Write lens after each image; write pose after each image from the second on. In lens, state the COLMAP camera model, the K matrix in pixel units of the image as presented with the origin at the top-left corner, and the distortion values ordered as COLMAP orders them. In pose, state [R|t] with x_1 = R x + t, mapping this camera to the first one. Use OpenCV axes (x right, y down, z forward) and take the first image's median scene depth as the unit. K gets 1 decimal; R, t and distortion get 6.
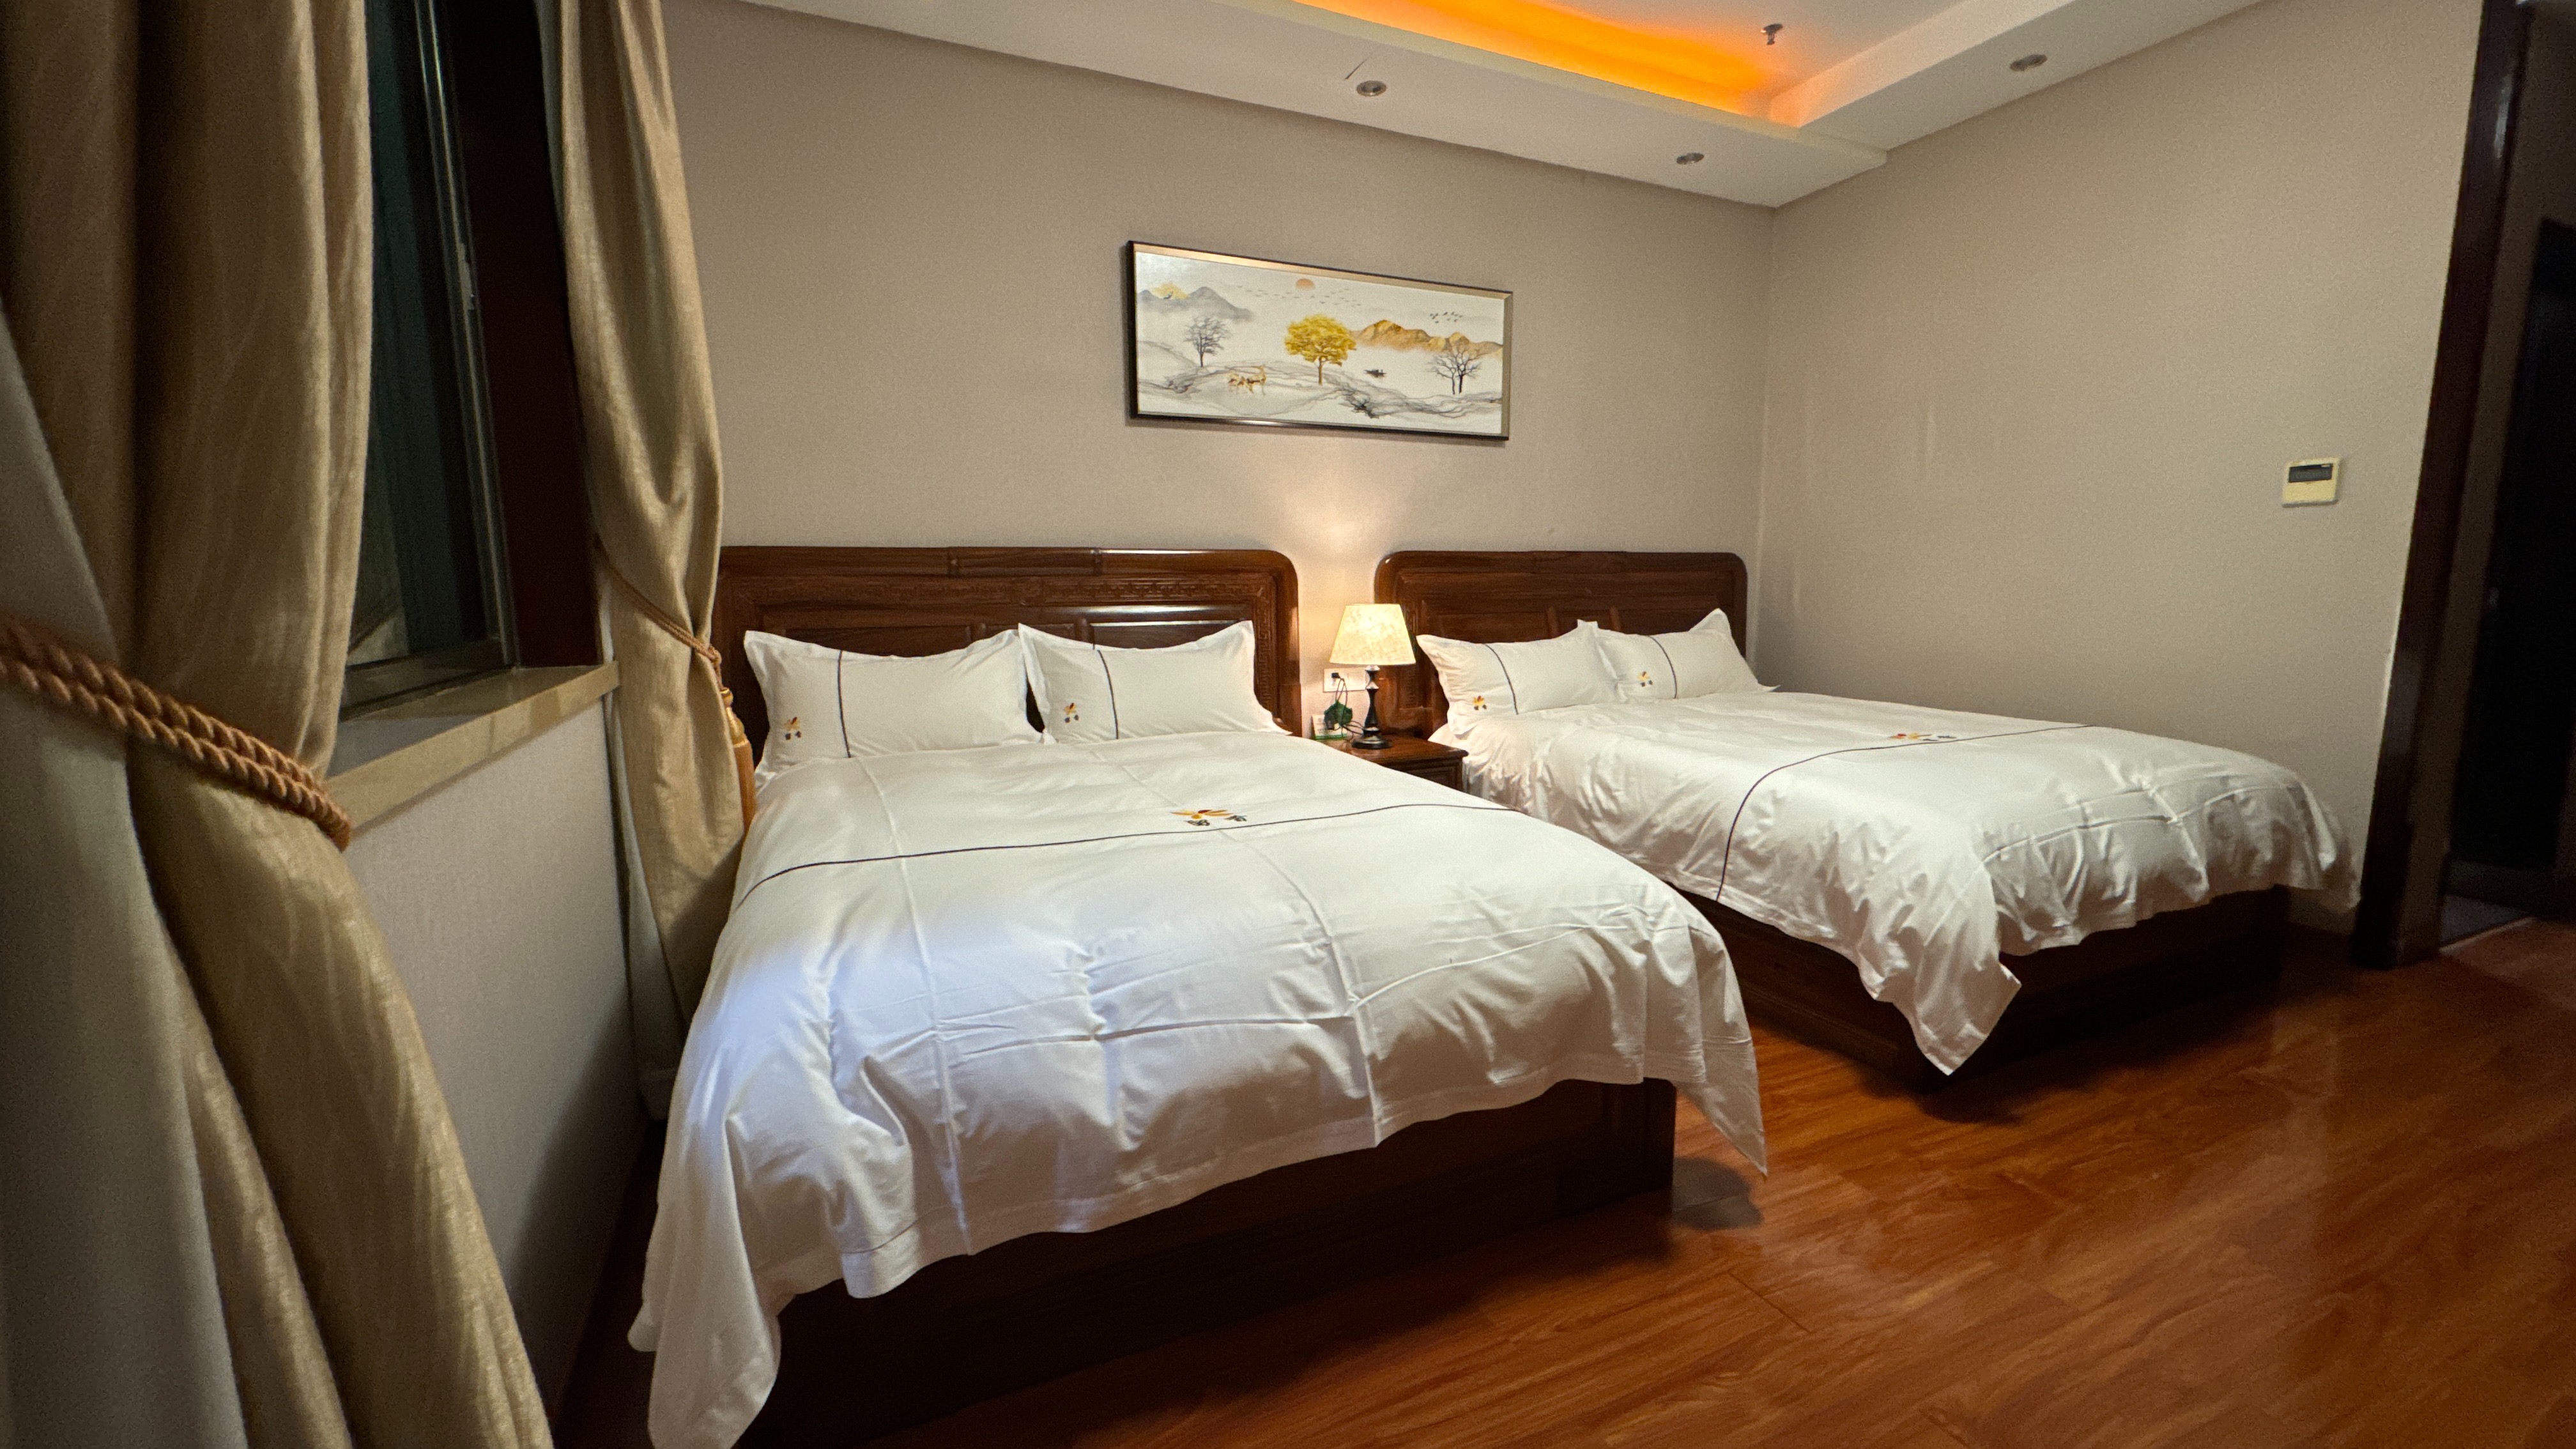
lens RADIAL K [[1027.4, 0, 1287.0], [0, 1027.4, 721.6], [0, 0, 1]] dist [-0.000645, 0.000161]
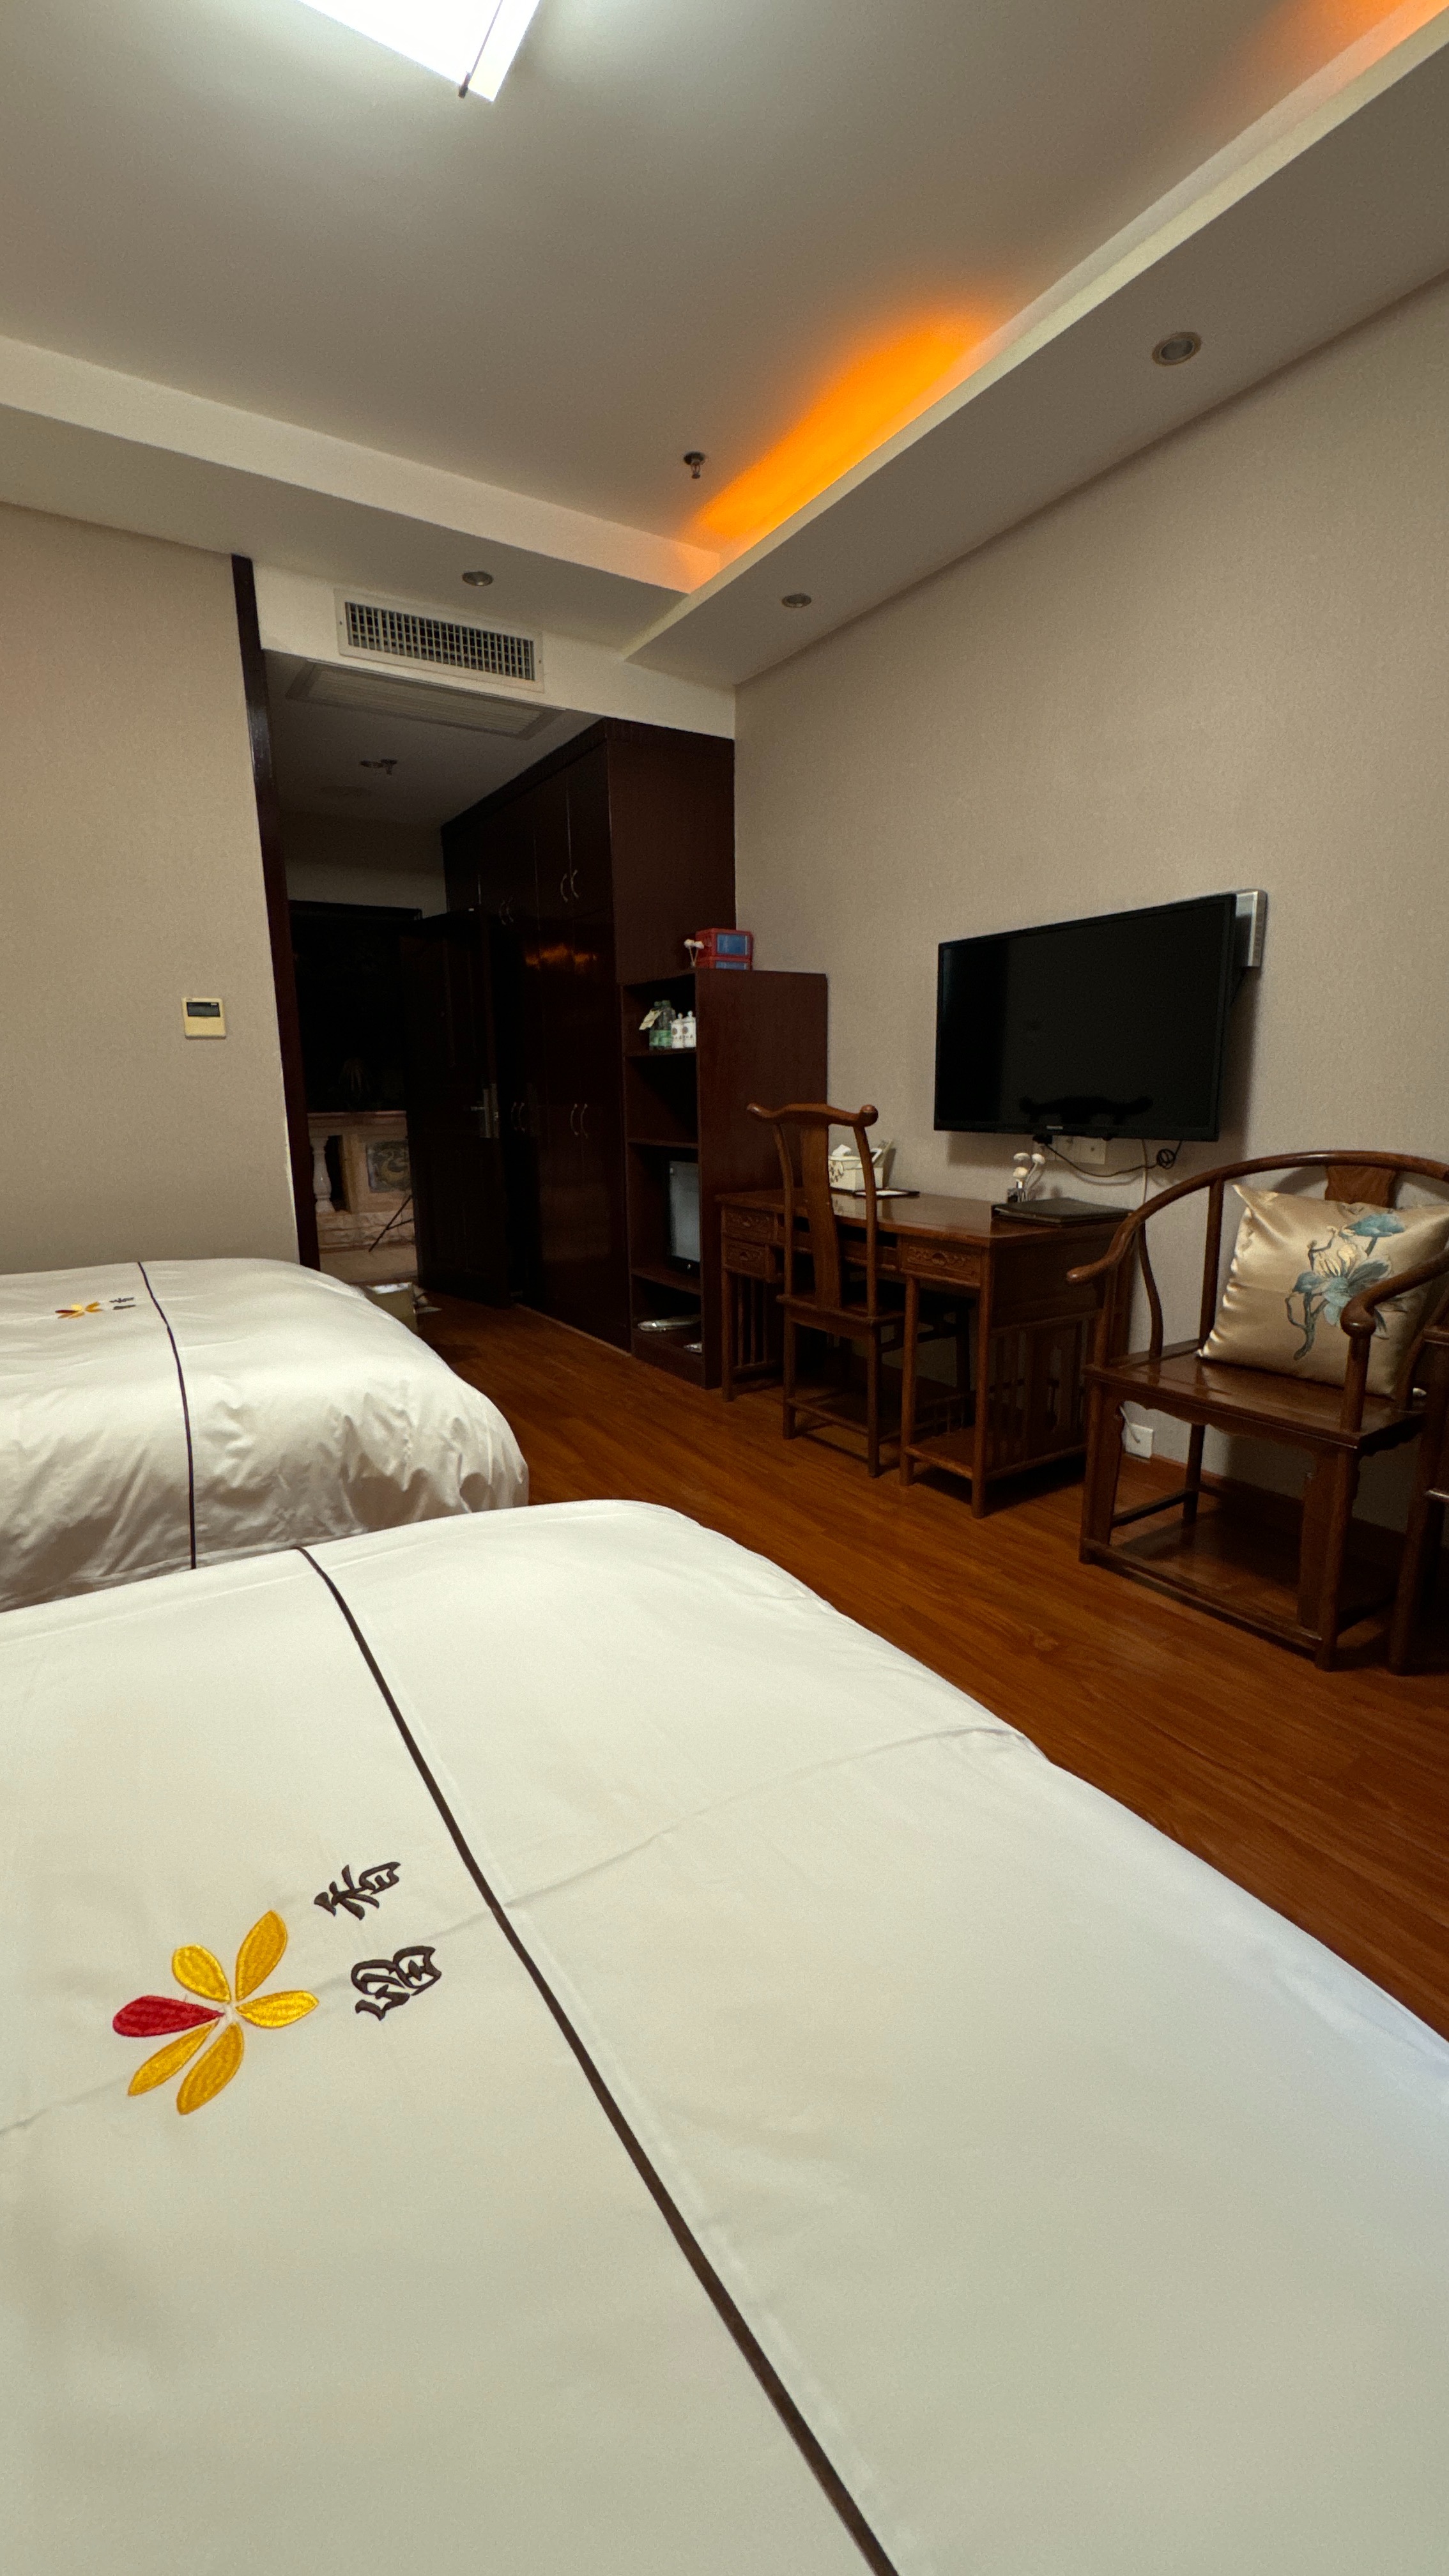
lens RADIAL K [[1025.6, 0, 726.3], [0, 1025.6, 1288.9], [0, 0, 1]] dist [-0.001091, -0.000361]
pose [[-0.134314, -0.188790, 0.972789, -0.291020], [0.150103, 0.966480, 0.208290, -0.117276], [-0.979504, 0.173995, -0.101474, 0.755389]]
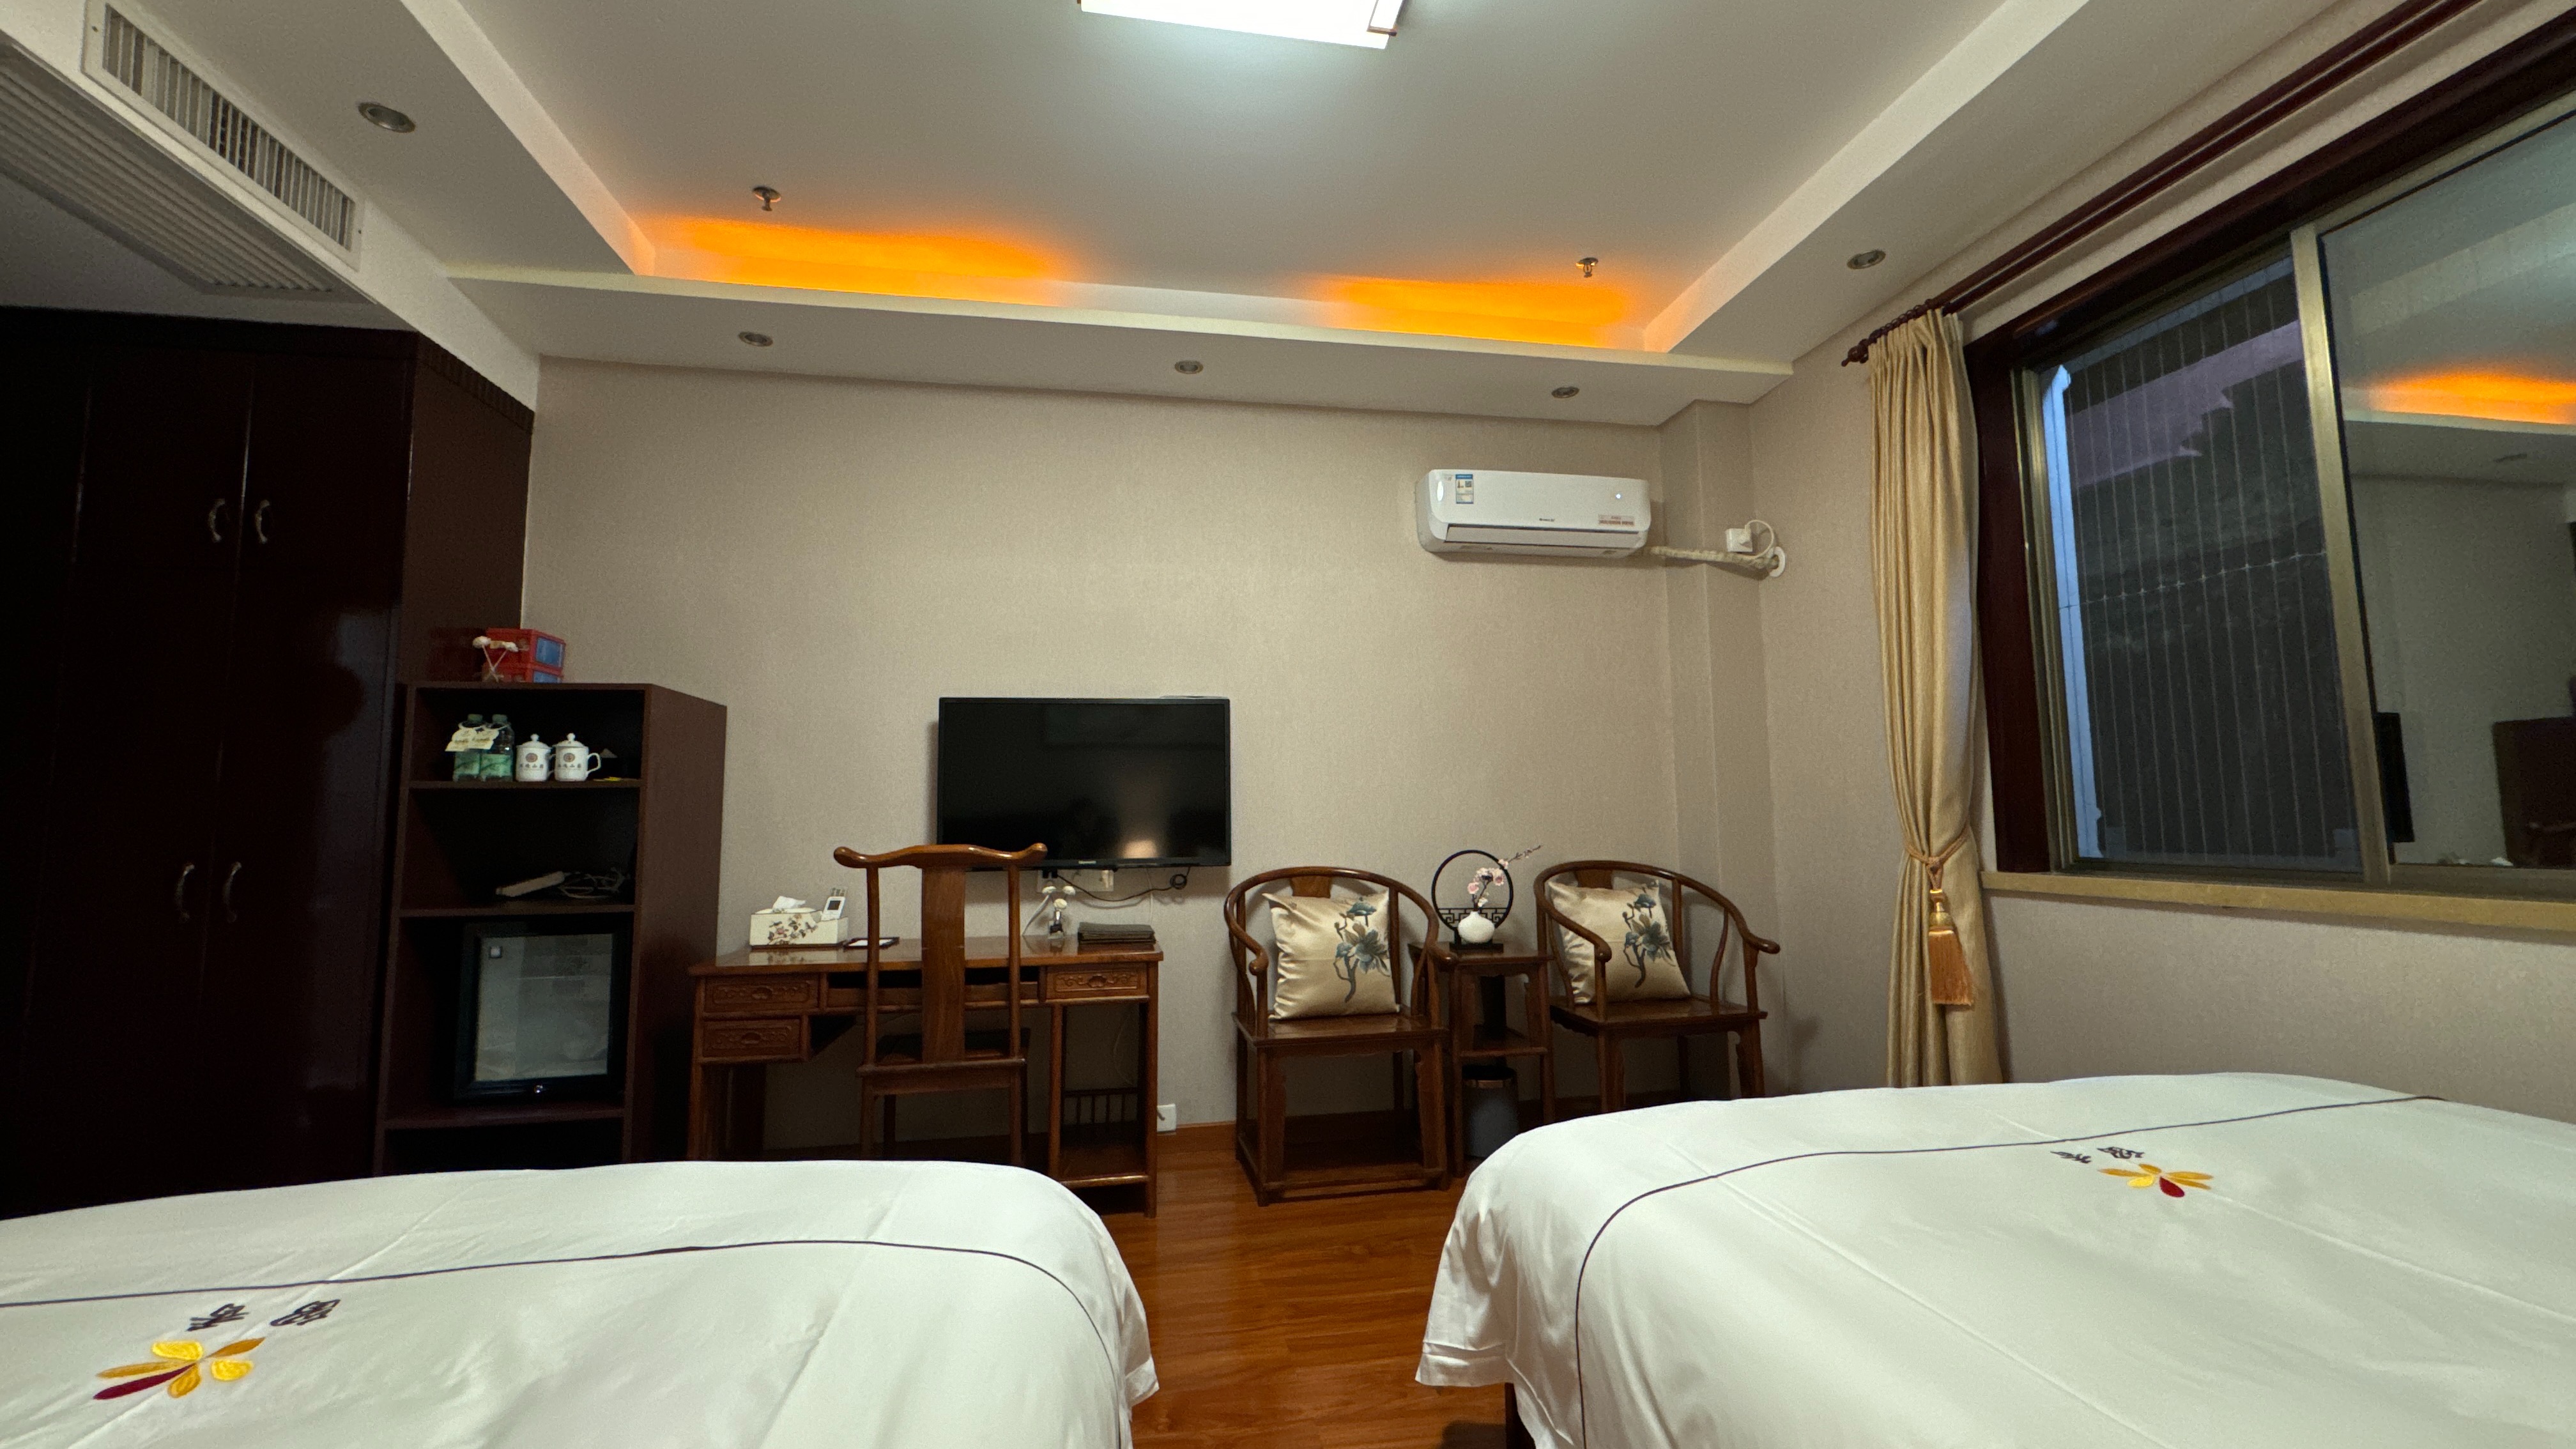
lens RADIAL K [[1025.6, 0, 1288.0], [0, 1025.6, 724.5], [0, 0, 1]] dist [-0.001091, -0.000361]
pose [[-0.966218, 0.040138, 0.254582, 0.241802], [0.051752, 0.997895, 0.039083, -0.227970], [-0.252478, 0.050938, -0.966261, 1.546502]]
